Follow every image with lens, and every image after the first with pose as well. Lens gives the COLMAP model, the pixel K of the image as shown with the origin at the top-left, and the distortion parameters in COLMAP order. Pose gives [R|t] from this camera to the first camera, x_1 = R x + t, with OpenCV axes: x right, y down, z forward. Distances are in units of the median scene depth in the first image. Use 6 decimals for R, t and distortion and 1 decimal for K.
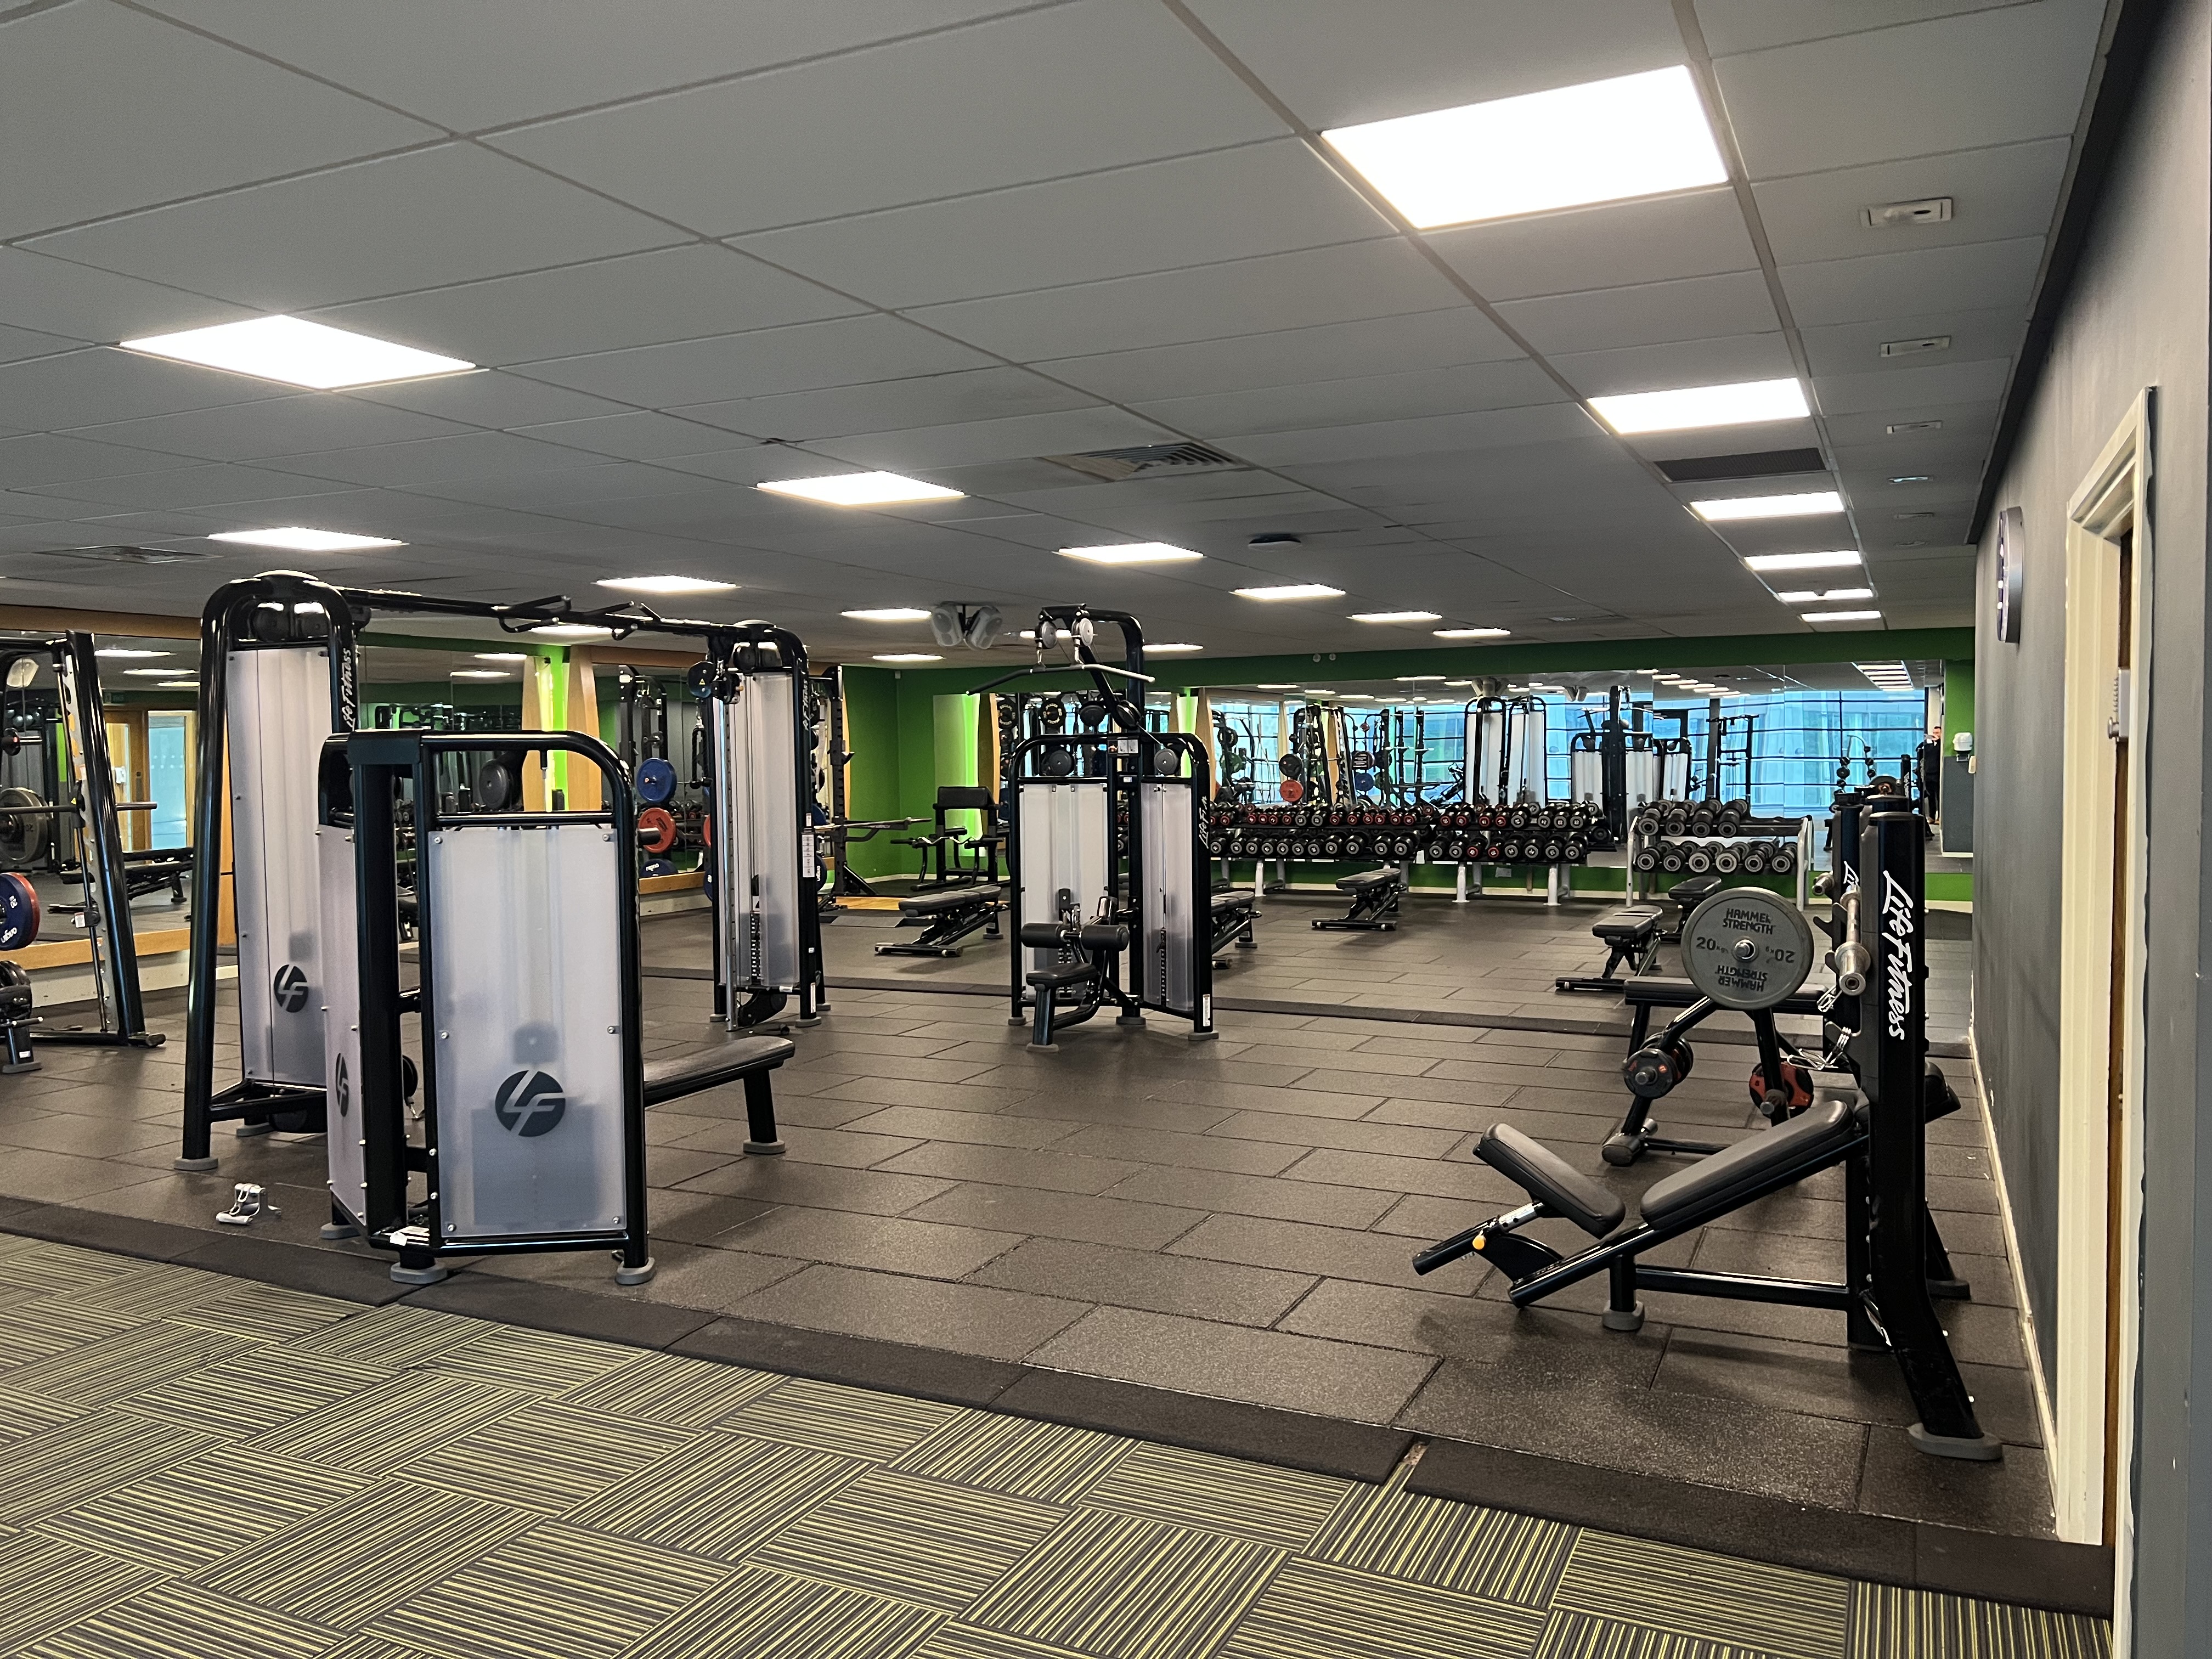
lens RADIAL K [[1671.4, 0, 1104.3], [0, 1671.4, 821.3], [0, 0, 1]] dist [0.032342, -0.000979]
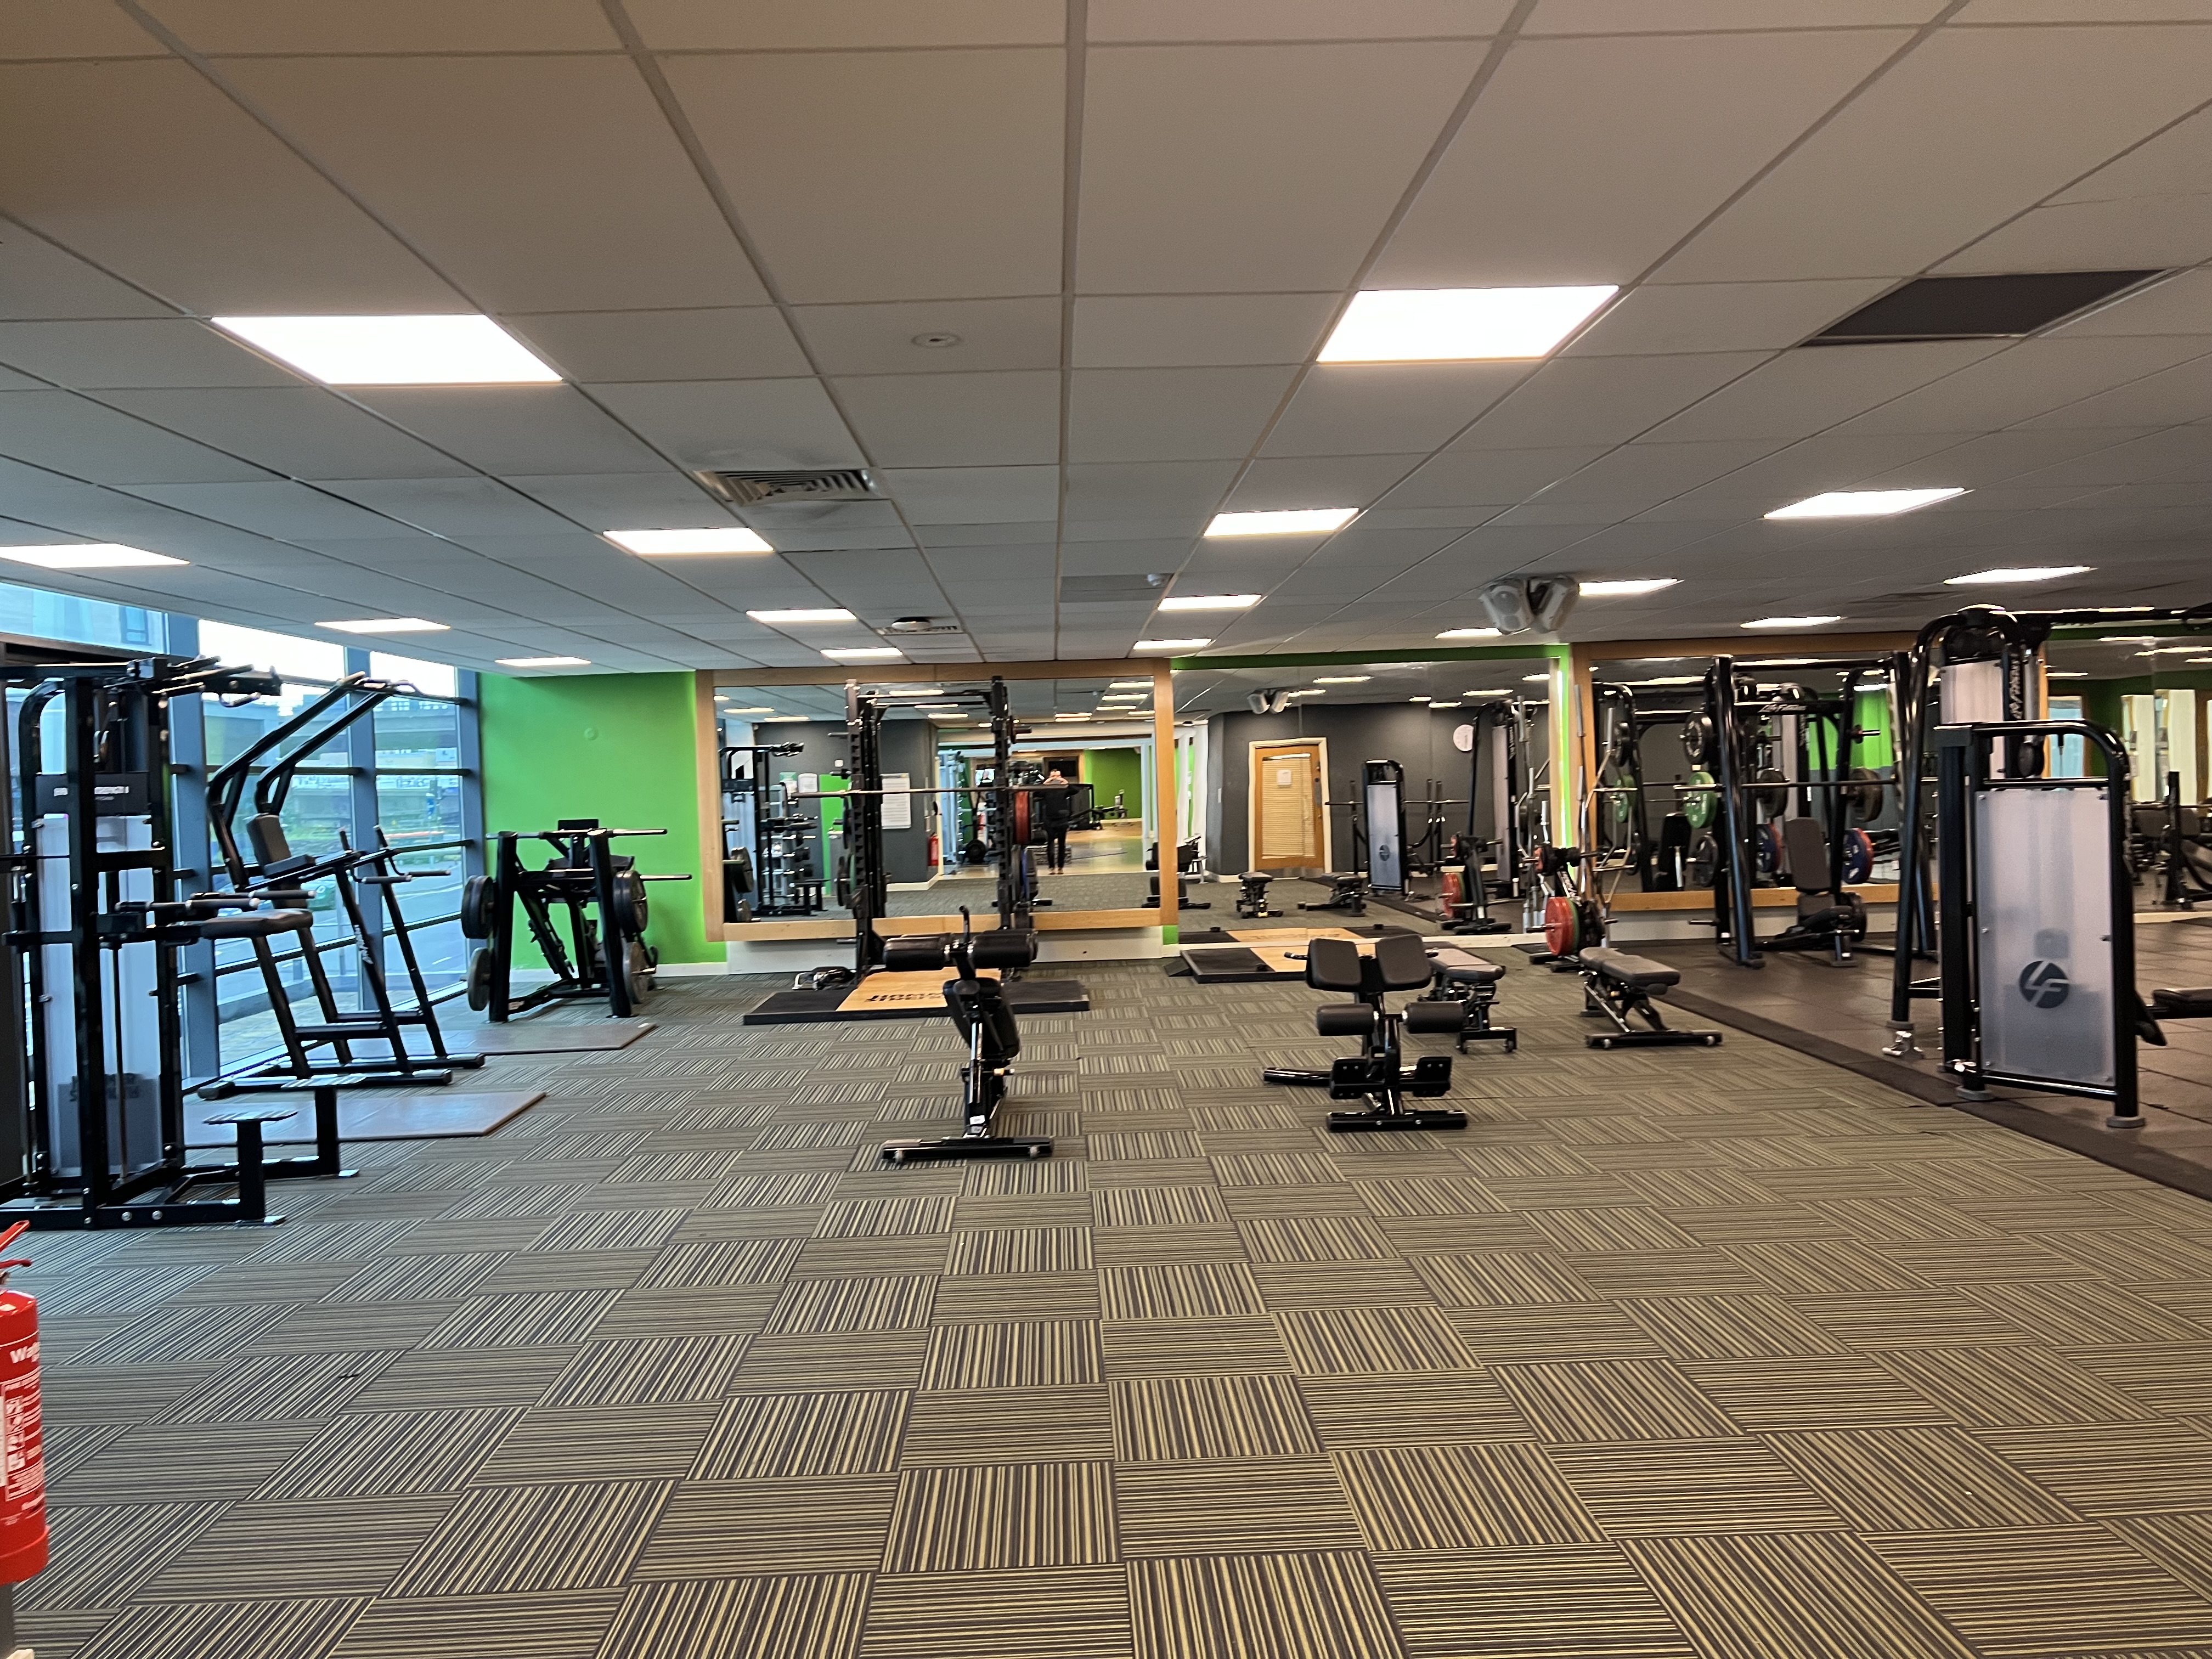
lens RADIAL K [[1671.4, 0, 1104.3], [0, 1671.4, 821.3], [0, 0, 1]] dist [0.032342, -0.000979]
pose [[0.470439, 0.016895, -0.882271, 0.531940], [-0.006782, 0.999856, 0.015531, 0.013683], [0.882406, -0.001323, 0.470486, -0.361893]]
